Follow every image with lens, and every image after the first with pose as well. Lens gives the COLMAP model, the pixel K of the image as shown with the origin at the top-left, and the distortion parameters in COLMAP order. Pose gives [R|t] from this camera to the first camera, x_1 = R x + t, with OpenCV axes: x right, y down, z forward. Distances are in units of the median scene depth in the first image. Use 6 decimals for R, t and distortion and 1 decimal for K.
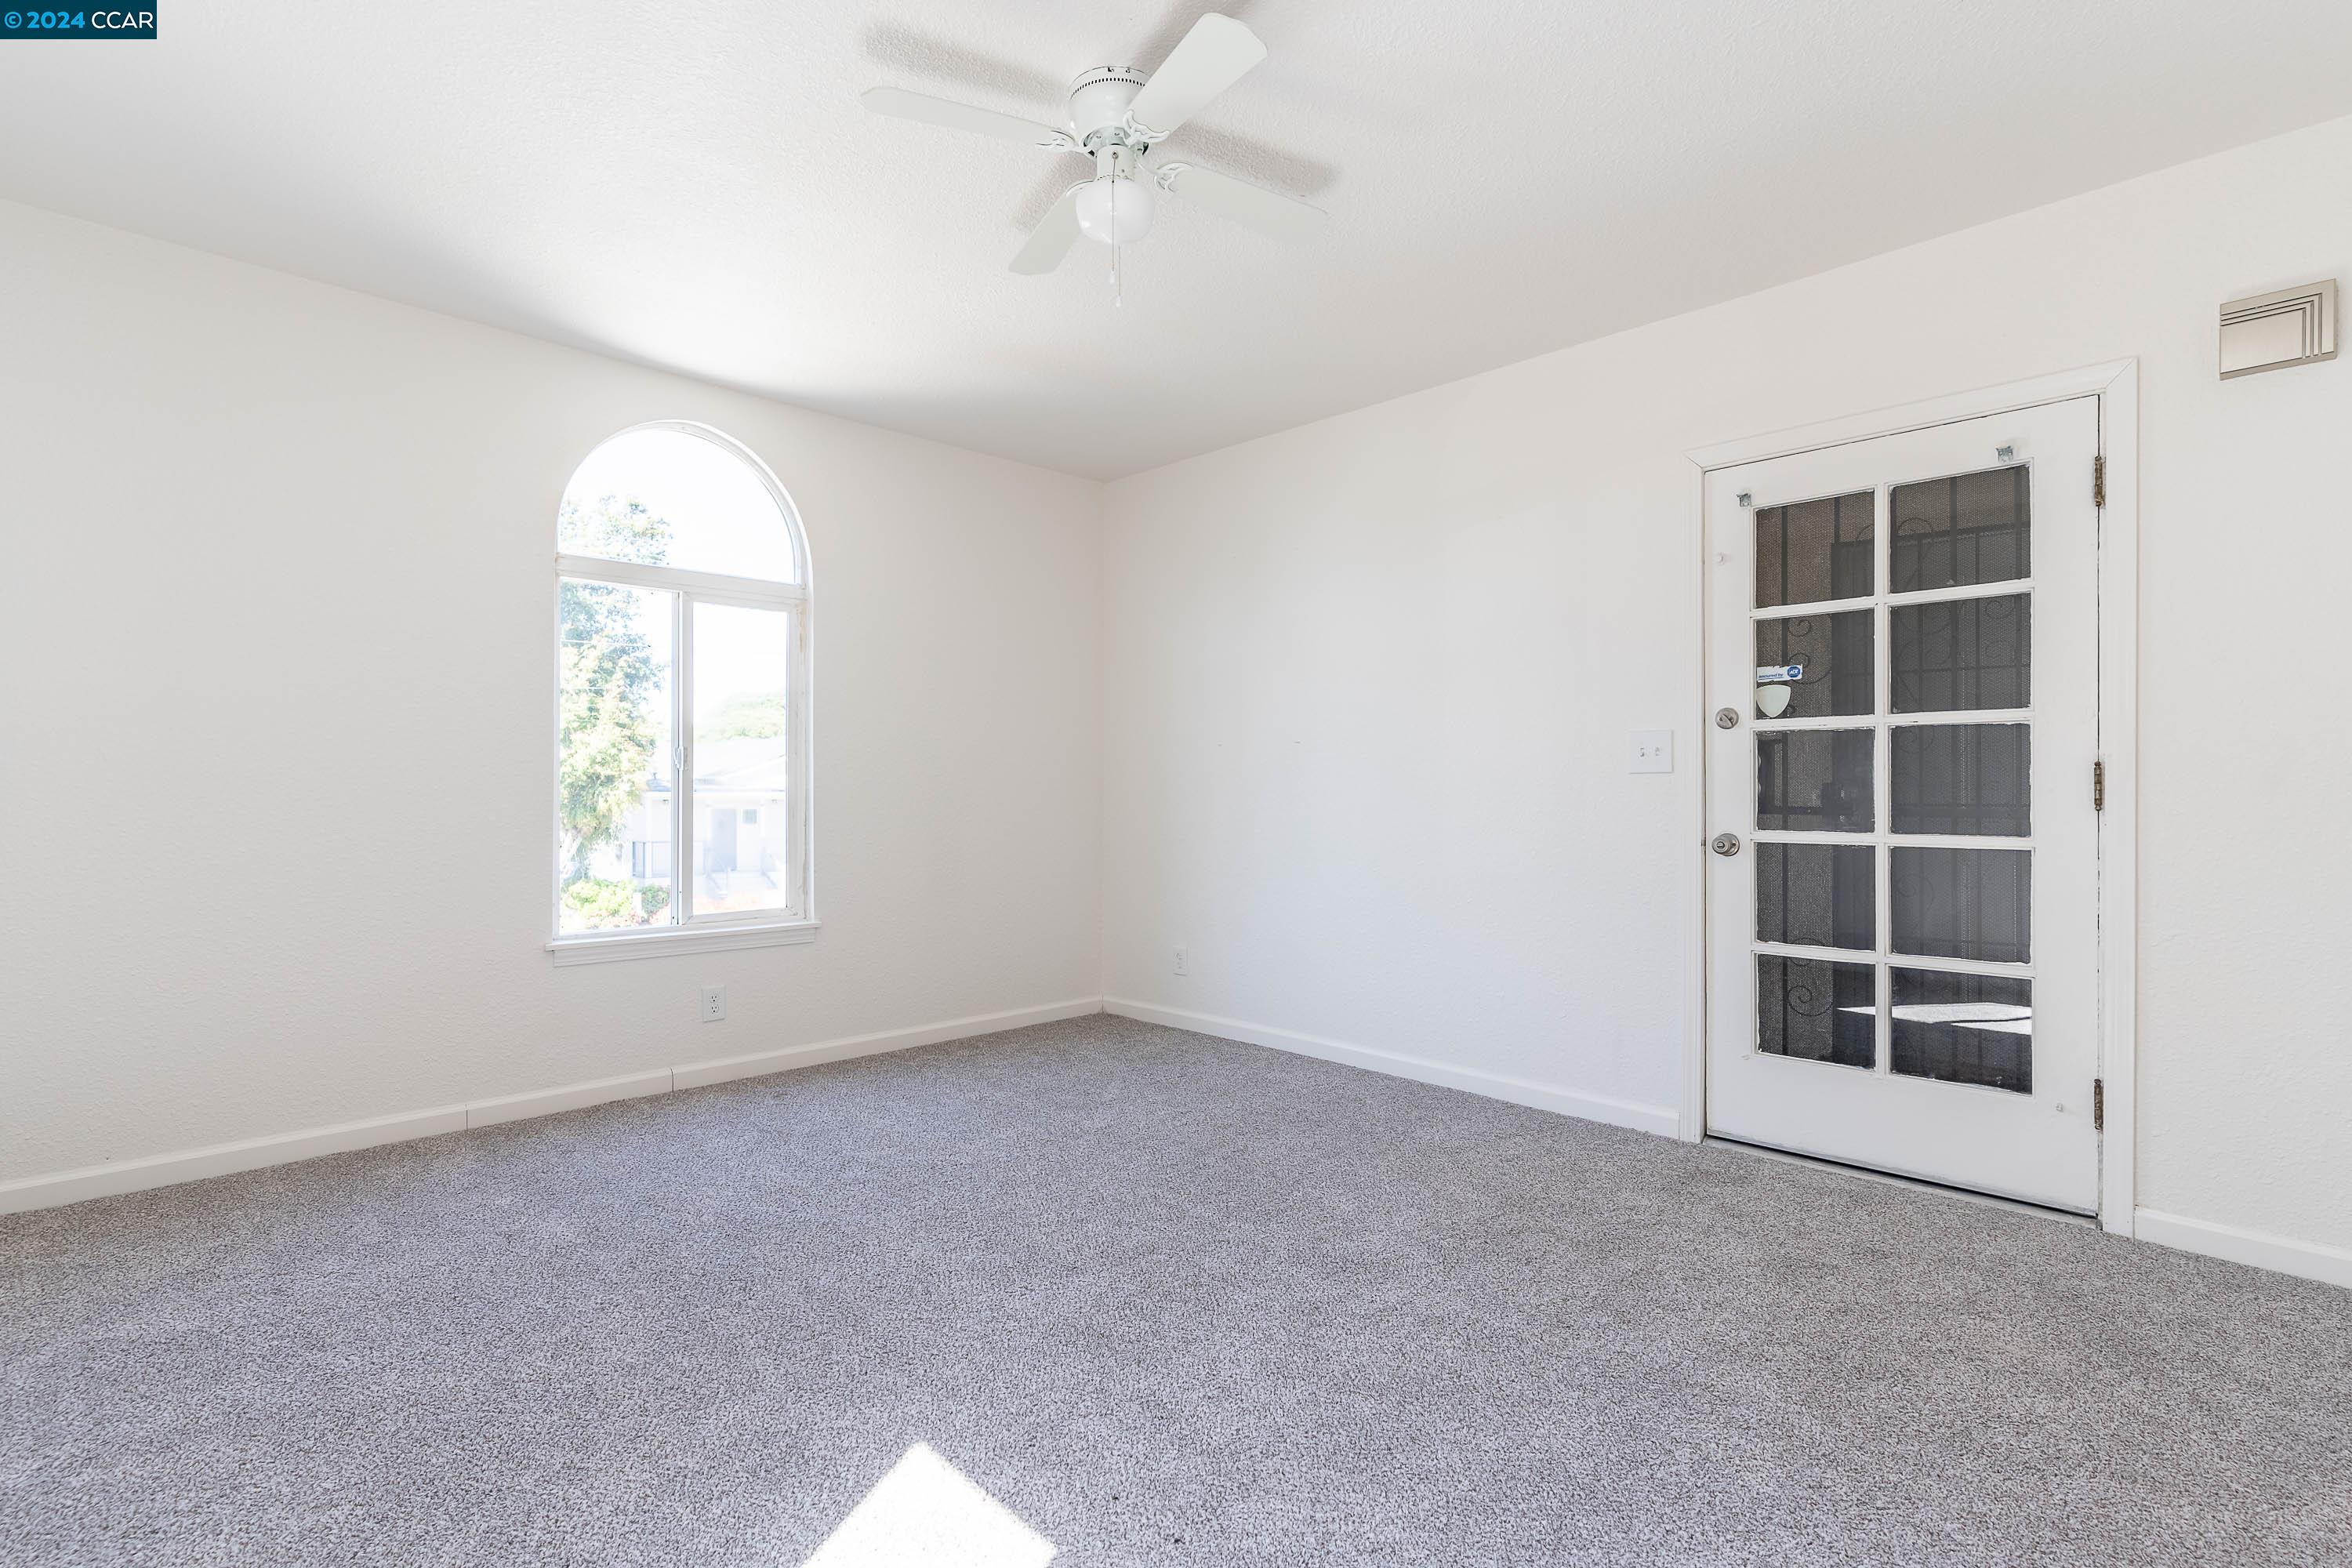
lens RADIAL K [[1098.4, 0, 1158.4], [0, 1098.4, 793.8], [0, 0, 1]] dist [0.000449, 0.000051]
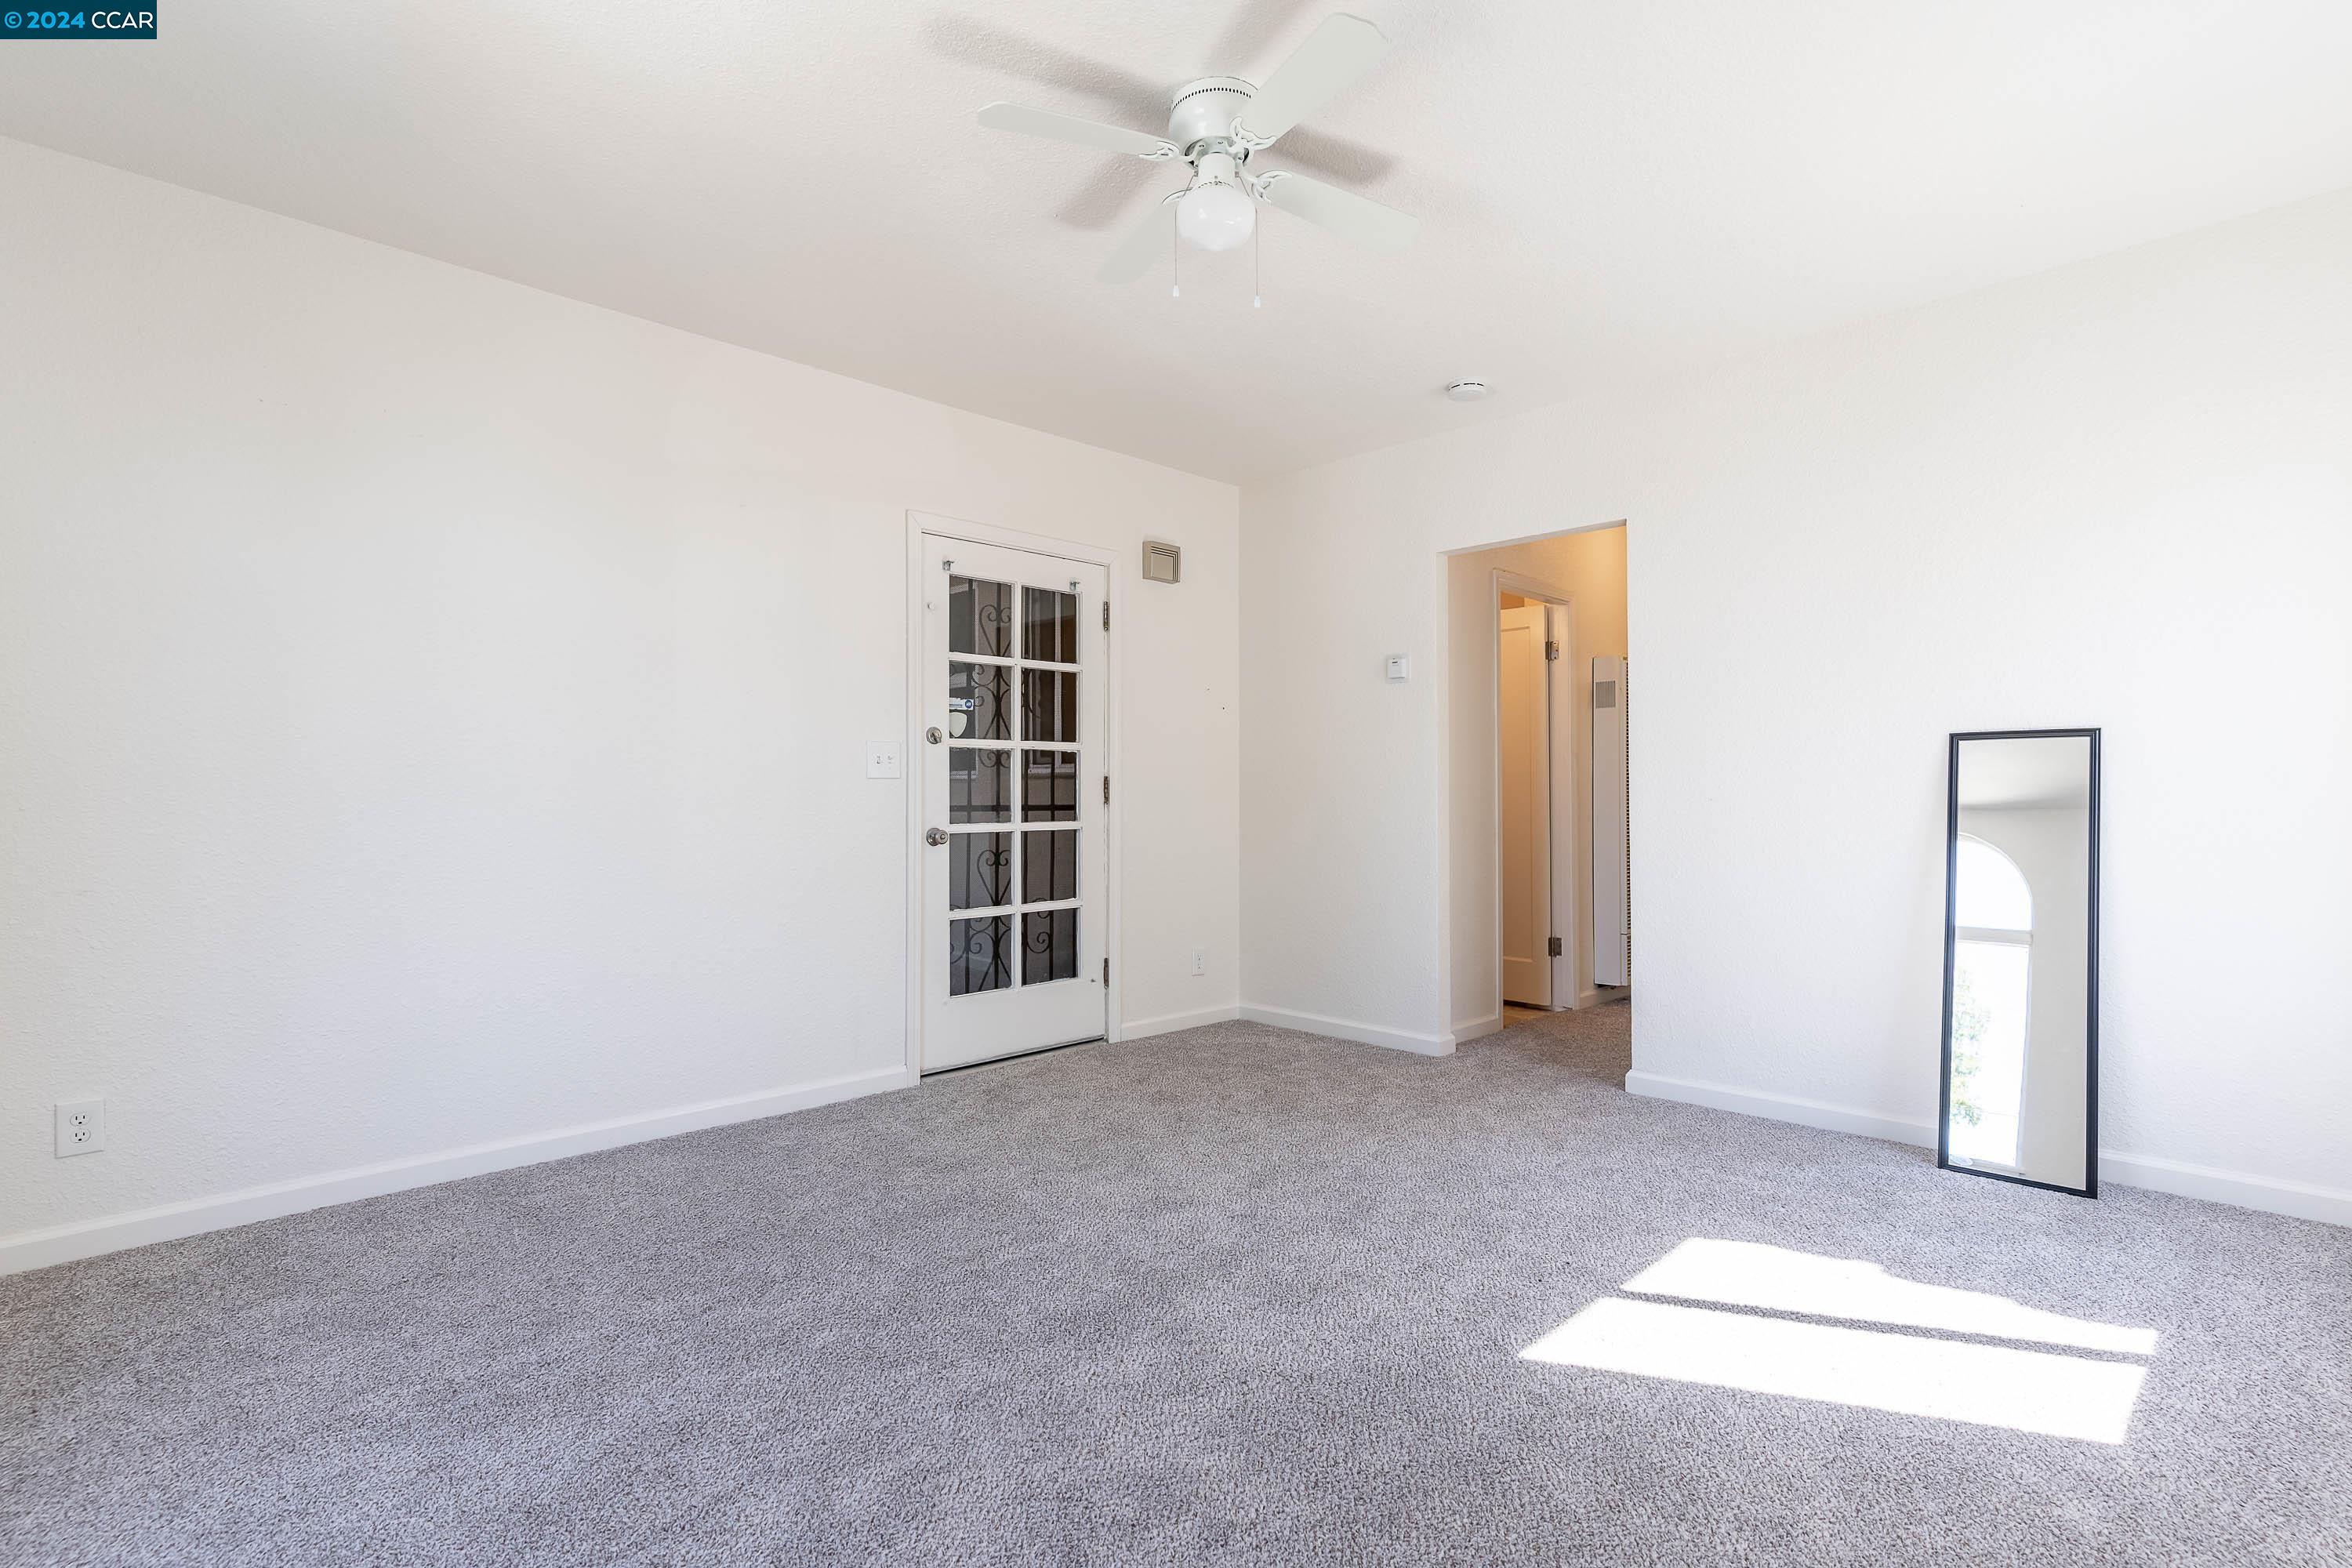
lens RADIAL K [[1117.0, 0, 1176.0], [0, 1117.0, 784.0], [0, 0, 1]] dist [-0.000579, 0.000072]
pose [[0.001491, 0.000295, 0.999999, -0.776142], [0.000017, 1.000000, -0.000295, -0.013838], [-0.999999, 0.000018, 0.001491, 0.746525]]
